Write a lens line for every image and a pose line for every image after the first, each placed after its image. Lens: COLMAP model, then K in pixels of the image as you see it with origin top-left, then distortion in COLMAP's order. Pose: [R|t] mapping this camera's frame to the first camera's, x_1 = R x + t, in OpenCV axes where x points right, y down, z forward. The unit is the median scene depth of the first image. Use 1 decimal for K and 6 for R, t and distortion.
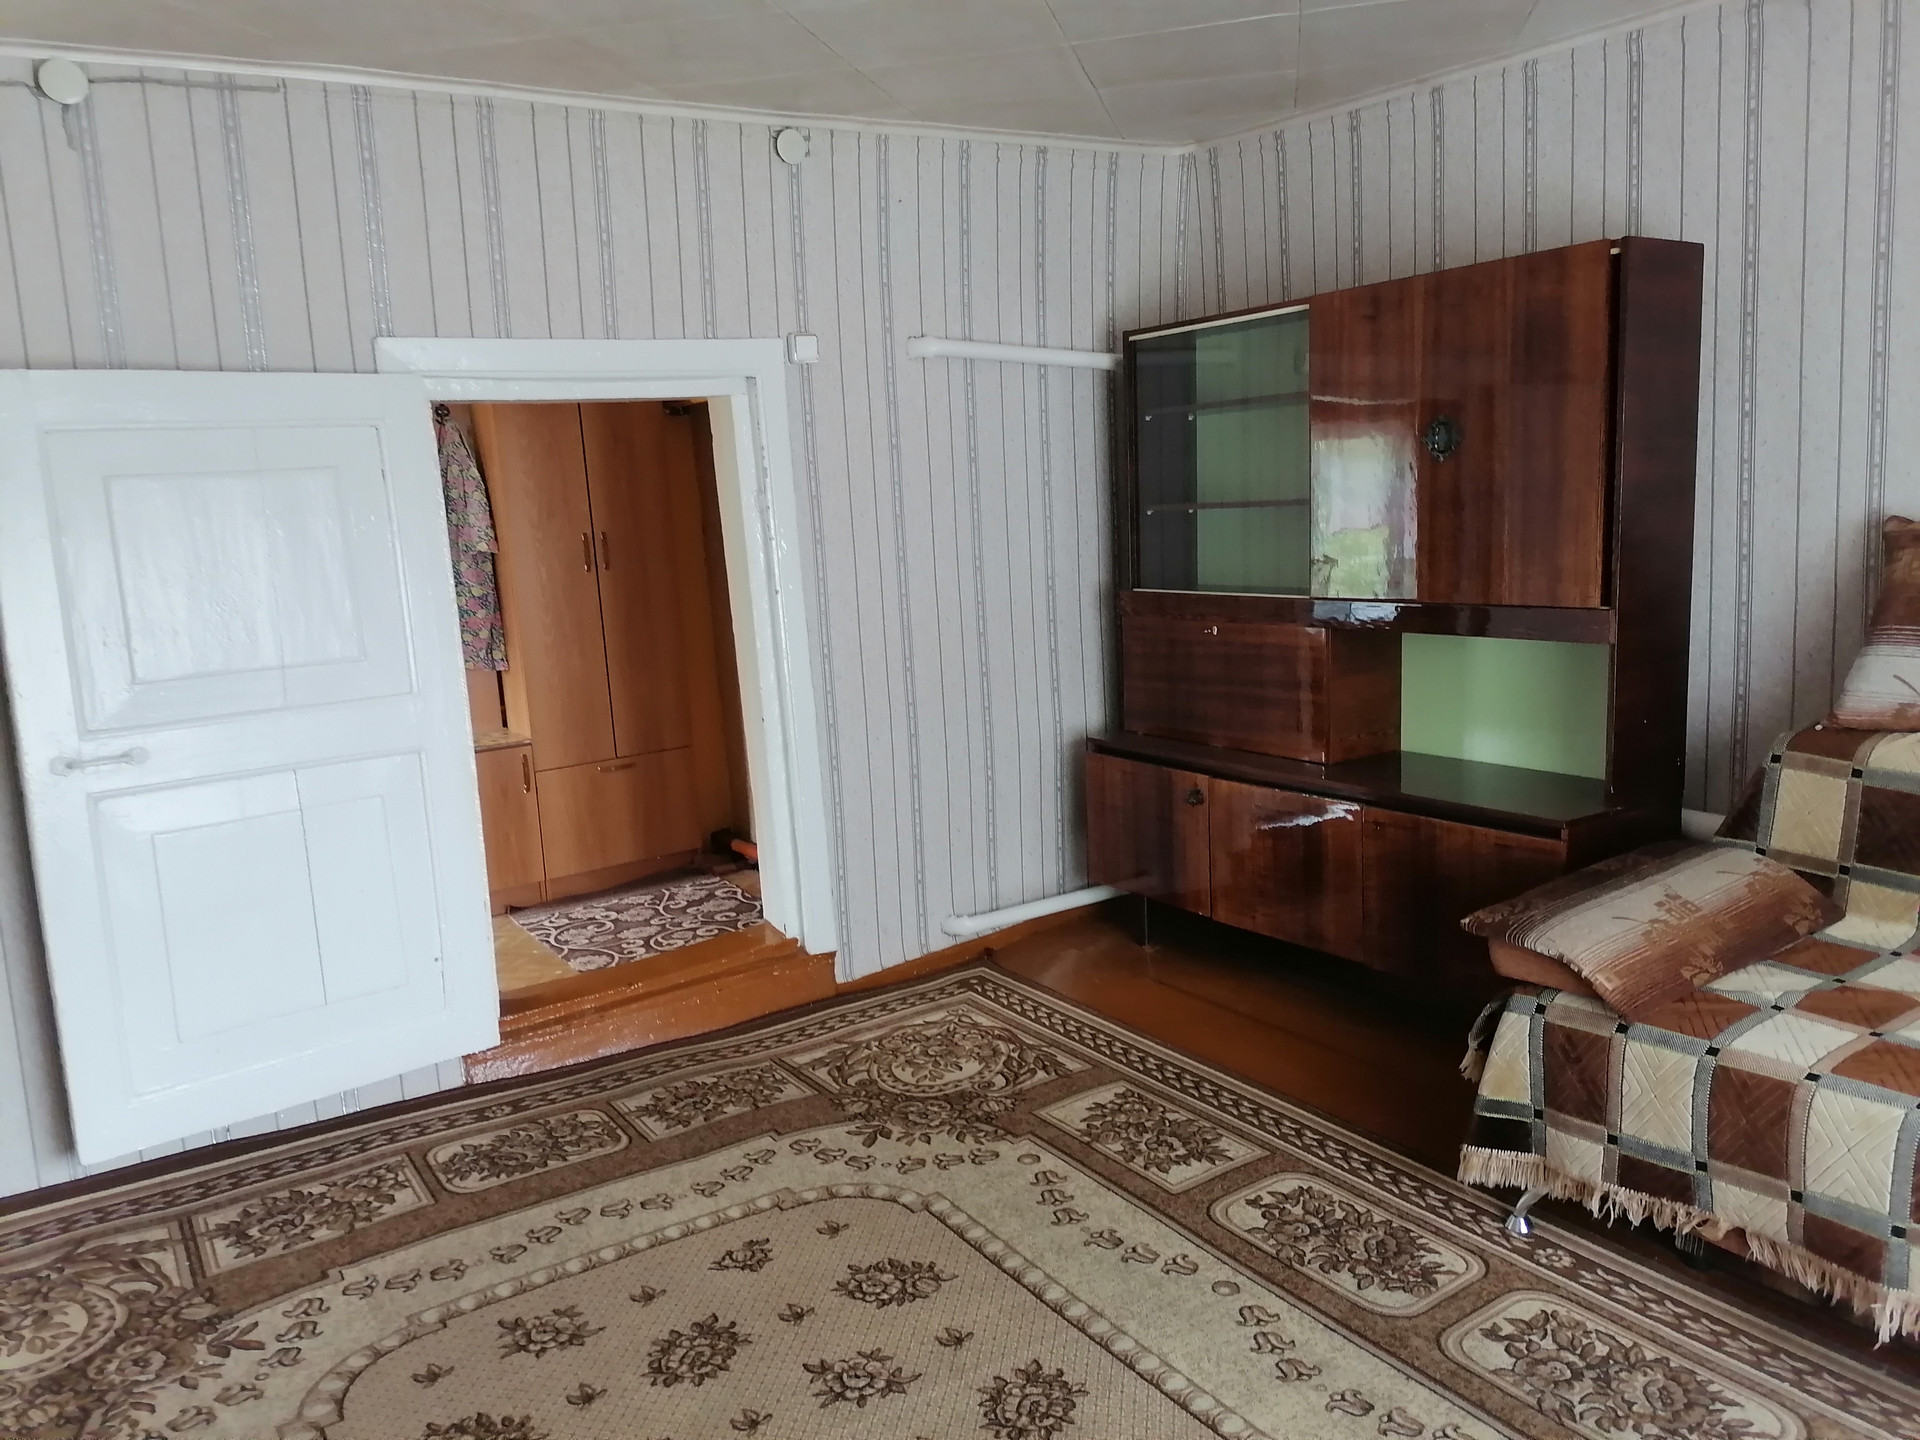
lens RADIAL K [[1439.6, 0, 947.9], [0, 1439.6, 718.7], [0, 0, 1]] dist [0.110529, -0.123818]
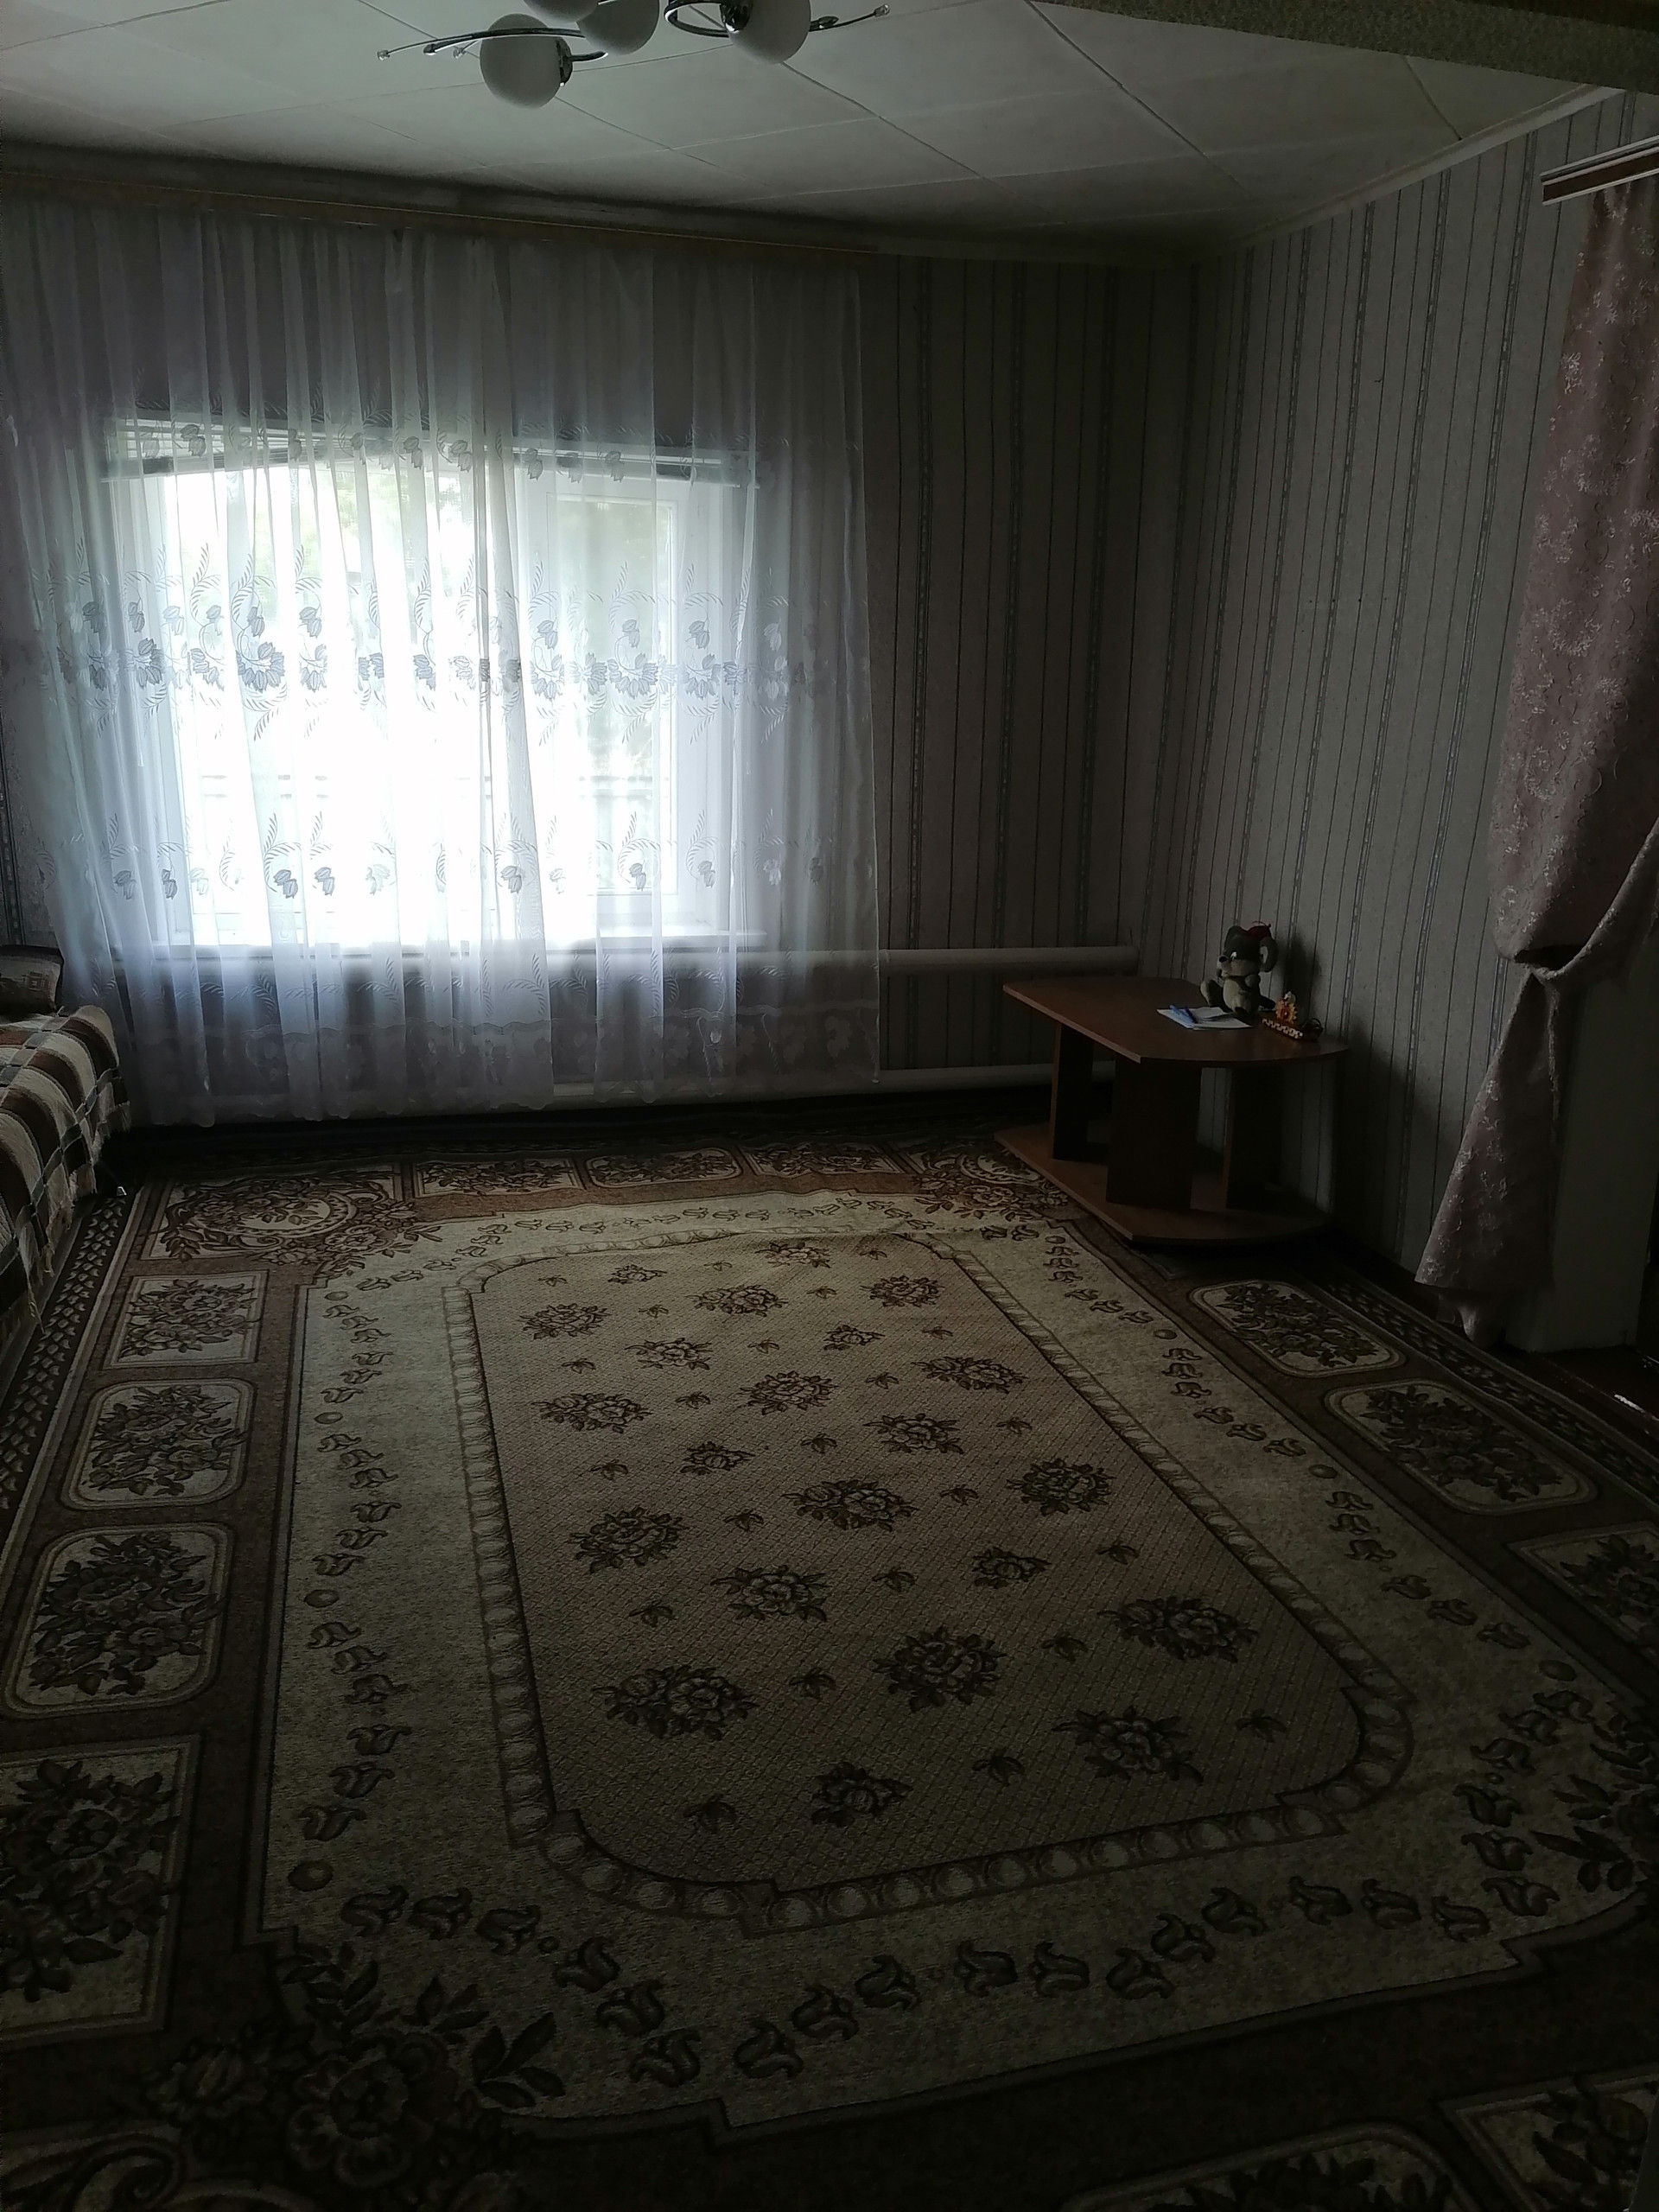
lens RADIAL K [[1658.6, 0, 829.5], [0, 1658.6, 1106.0], [0, 0, 1]] dist [0.110529, -0.123818]
pose [[-0.956408, -0.053975, 0.287004, -0.331796], [0.068723, 0.913574, 0.400823, -0.224055], [-0.283834, 0.403074, -0.870040, 1.550612]]
